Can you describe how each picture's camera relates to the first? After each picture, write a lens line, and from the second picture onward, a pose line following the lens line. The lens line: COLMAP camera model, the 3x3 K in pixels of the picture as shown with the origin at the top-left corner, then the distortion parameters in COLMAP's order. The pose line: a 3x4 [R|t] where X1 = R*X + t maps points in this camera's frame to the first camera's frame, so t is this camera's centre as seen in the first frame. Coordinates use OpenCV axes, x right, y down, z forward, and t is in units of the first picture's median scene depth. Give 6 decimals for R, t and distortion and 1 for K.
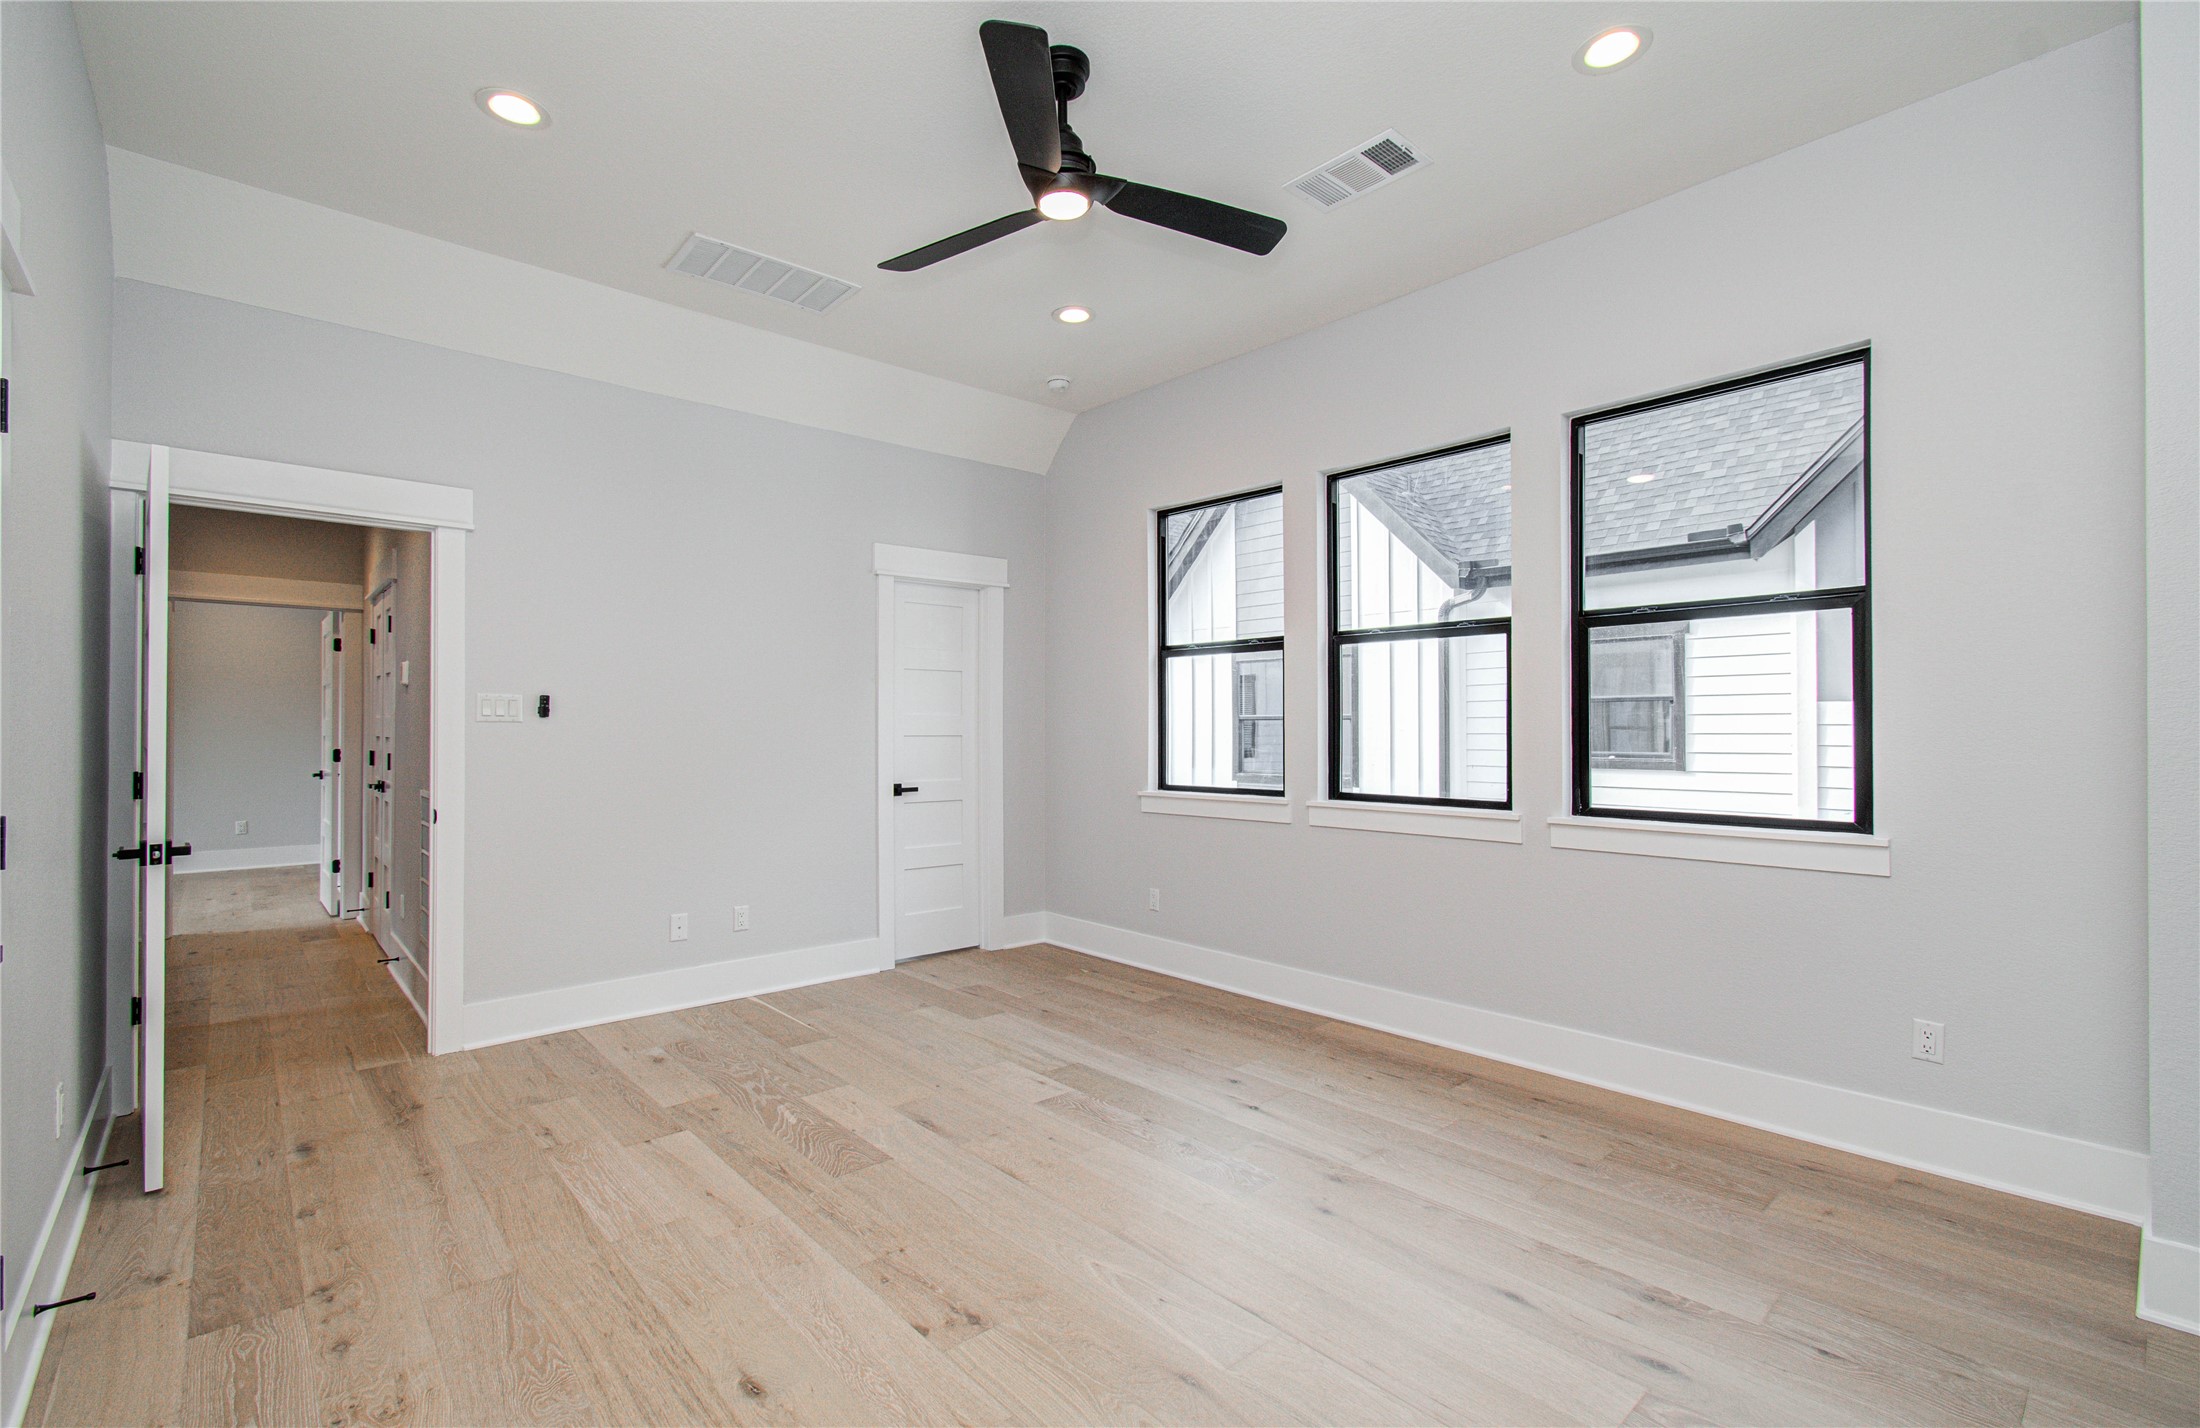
lens RADIAL K [[973.4, 0, 1118.8], [0, 973.4, 713.2], [0, 0, 1]] dist [-0.000201, 0.002397]
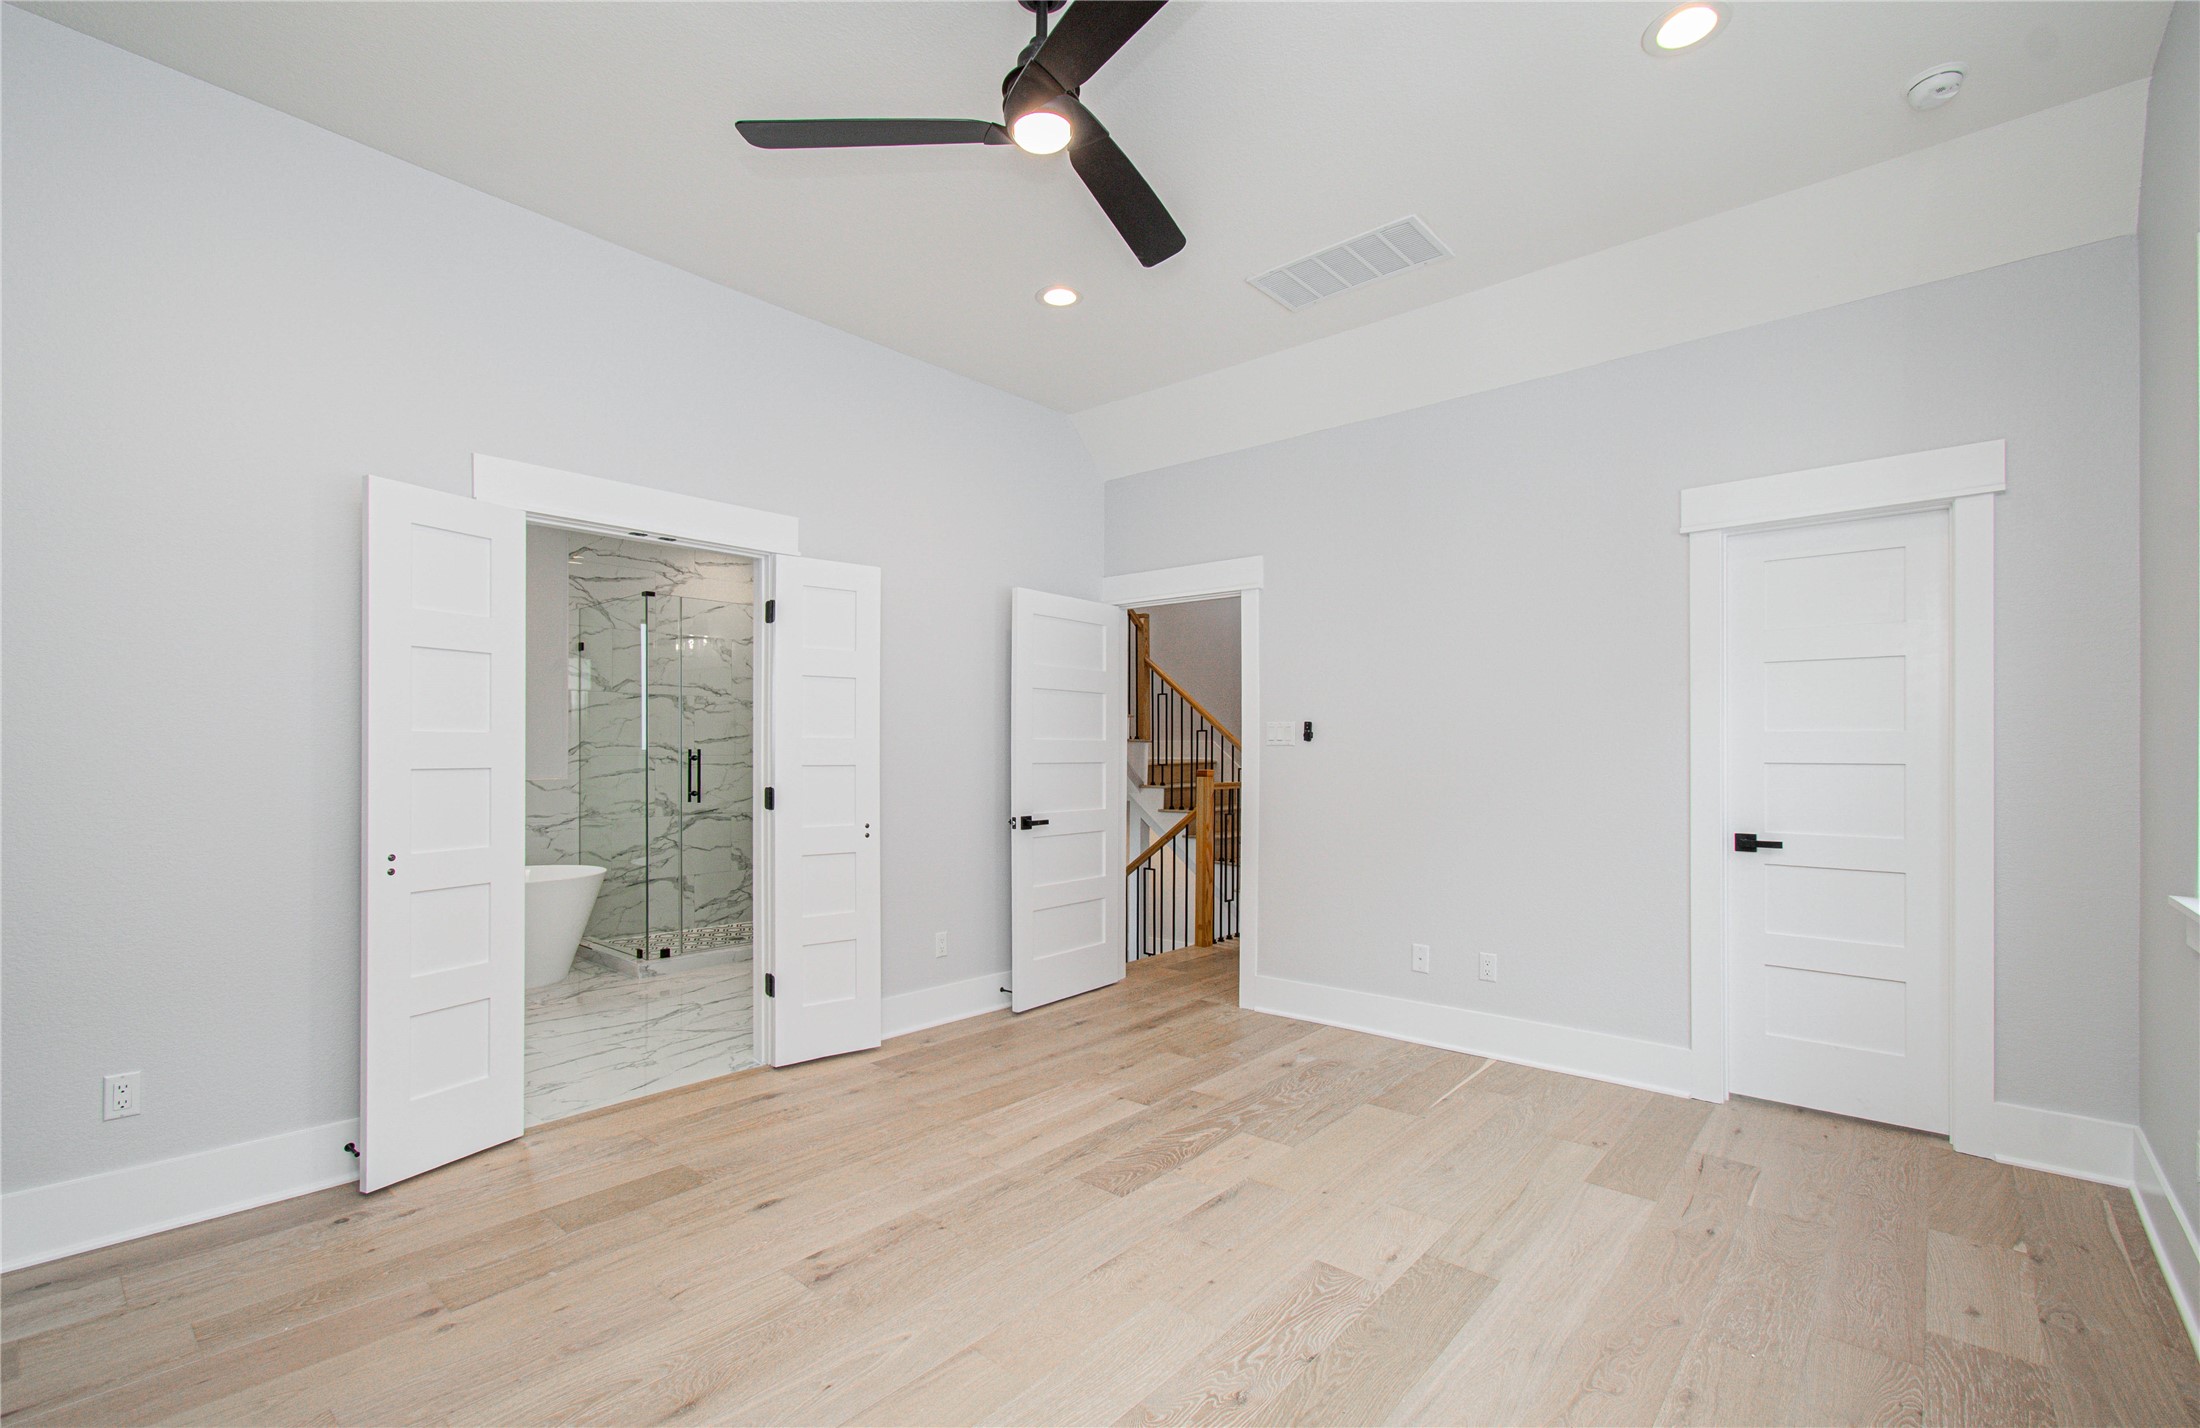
lens RADIAL K [[973.4, 0, 1052.7], [0, 973.4, 744.1], [0, 0, 1]] dist [-0.000201, 0.002397]
pose [[0.098355, -0.005106, -0.995138, 0.592393], [0.013412, 0.999903, -0.003805, 0.009045], [0.995061, -0.012973, 0.098414, 0.688622]]
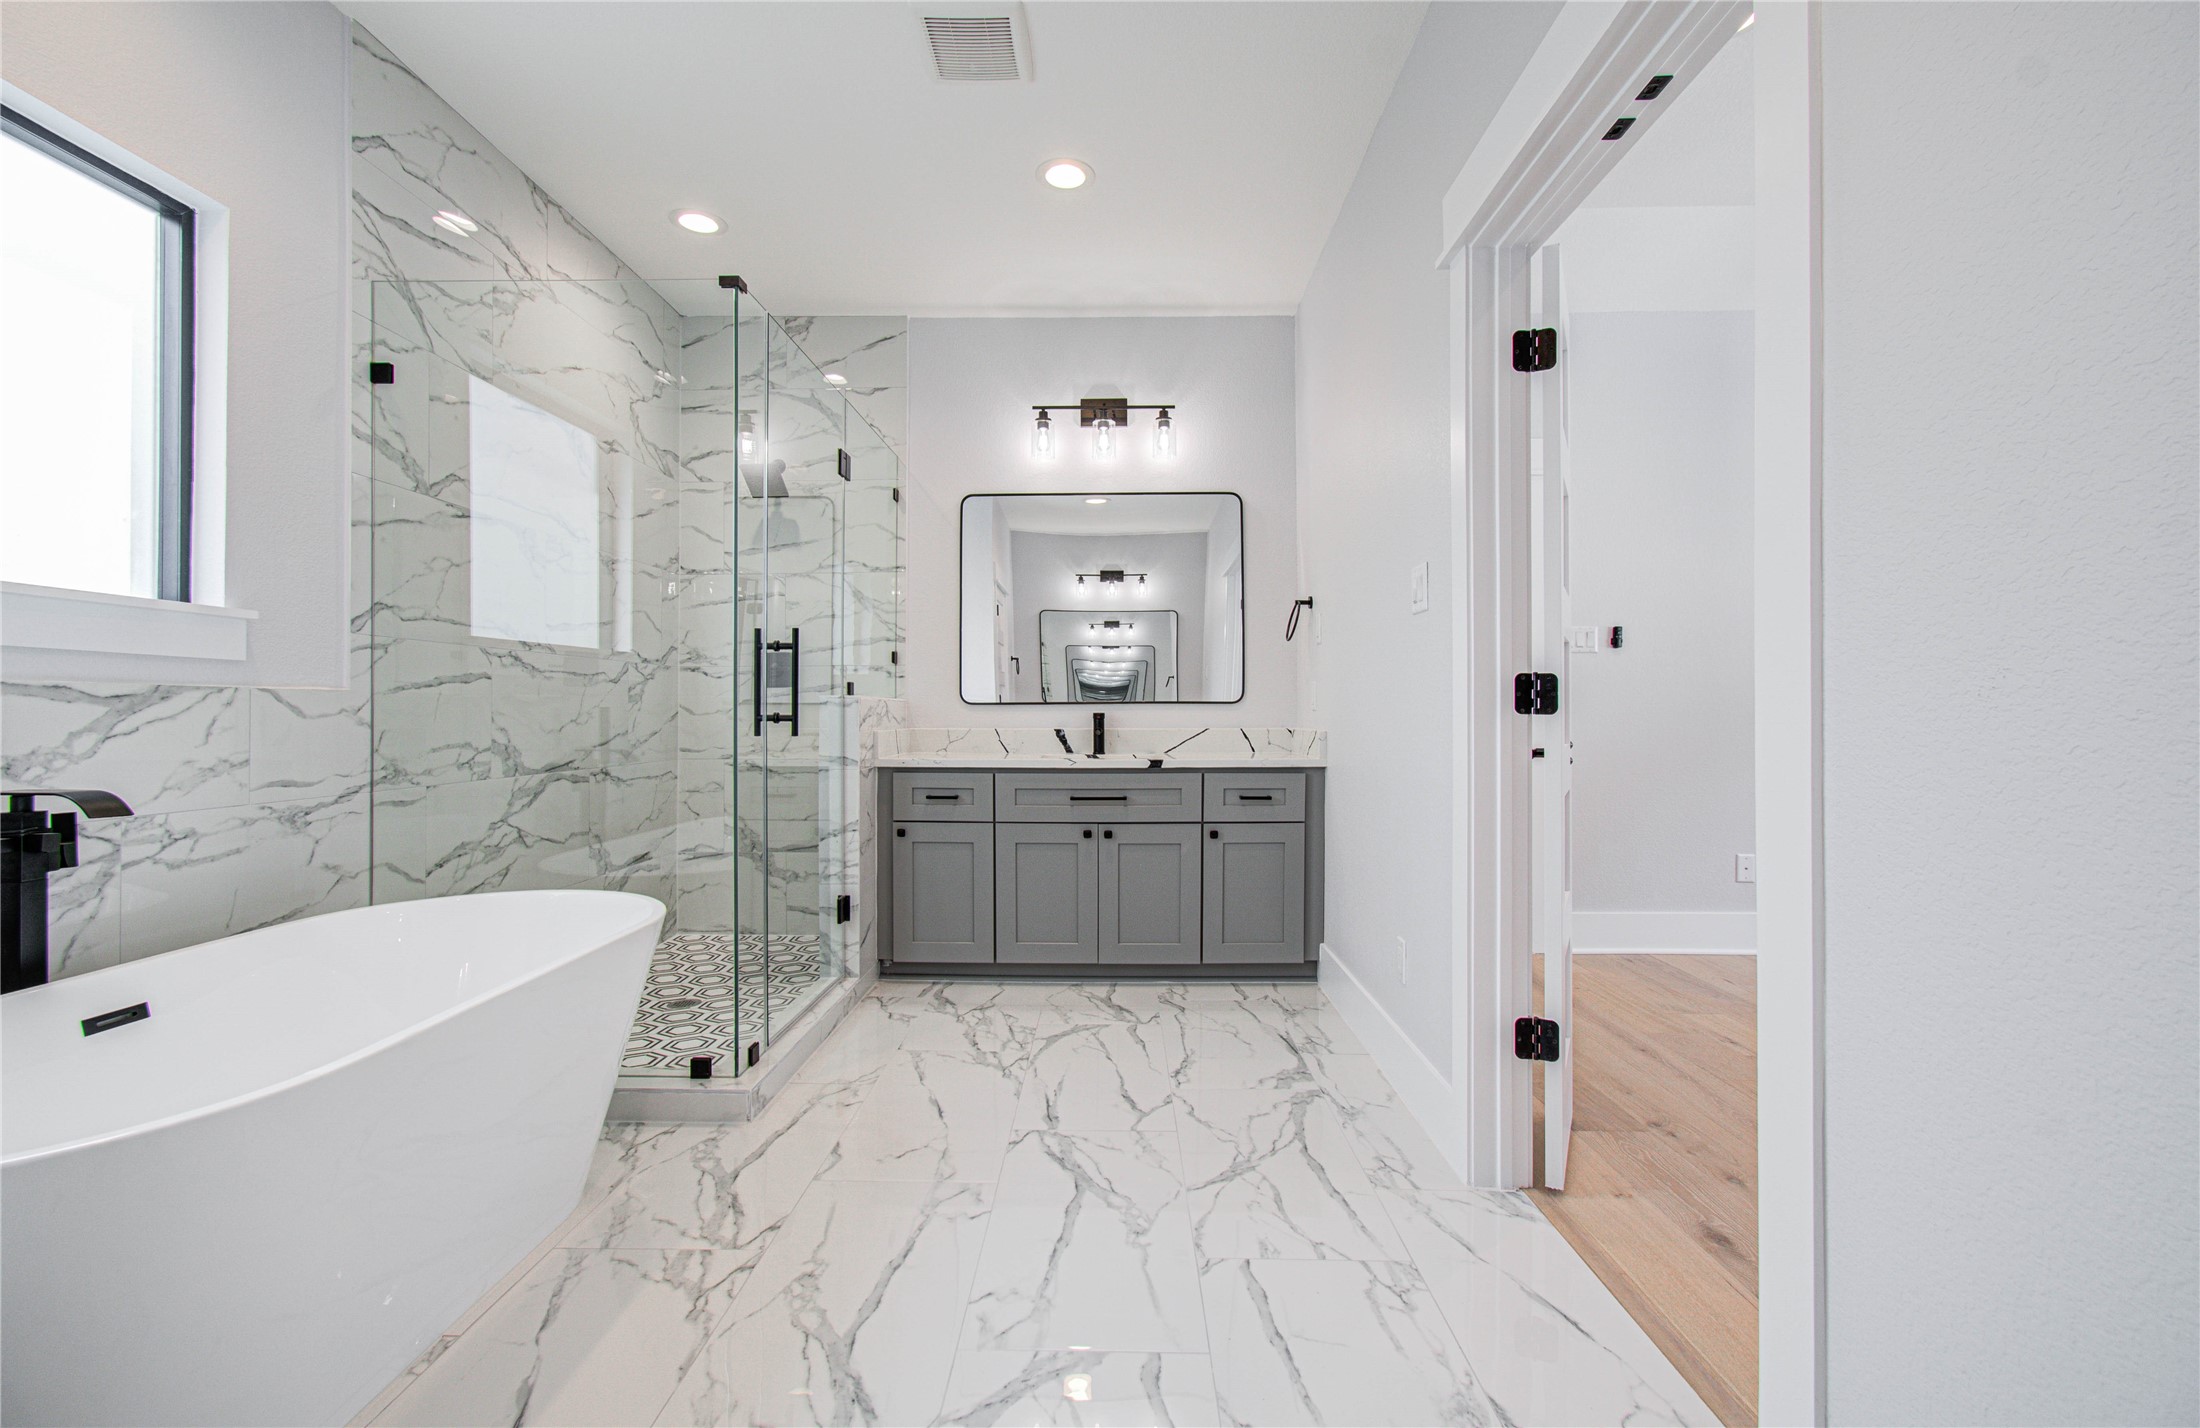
lens RADIAL K [[973.4, 0, 1112.1], [0, 973.4, 709.0], [0, 0, 1]] dist [-0.000201, 0.002397]
pose [[0.735702, -0.000682, -0.677305, -0.329608], [0.008394, 0.999932, 0.008111, 0.065429], [0.677253, -0.011653, 0.735658, -0.145124]]
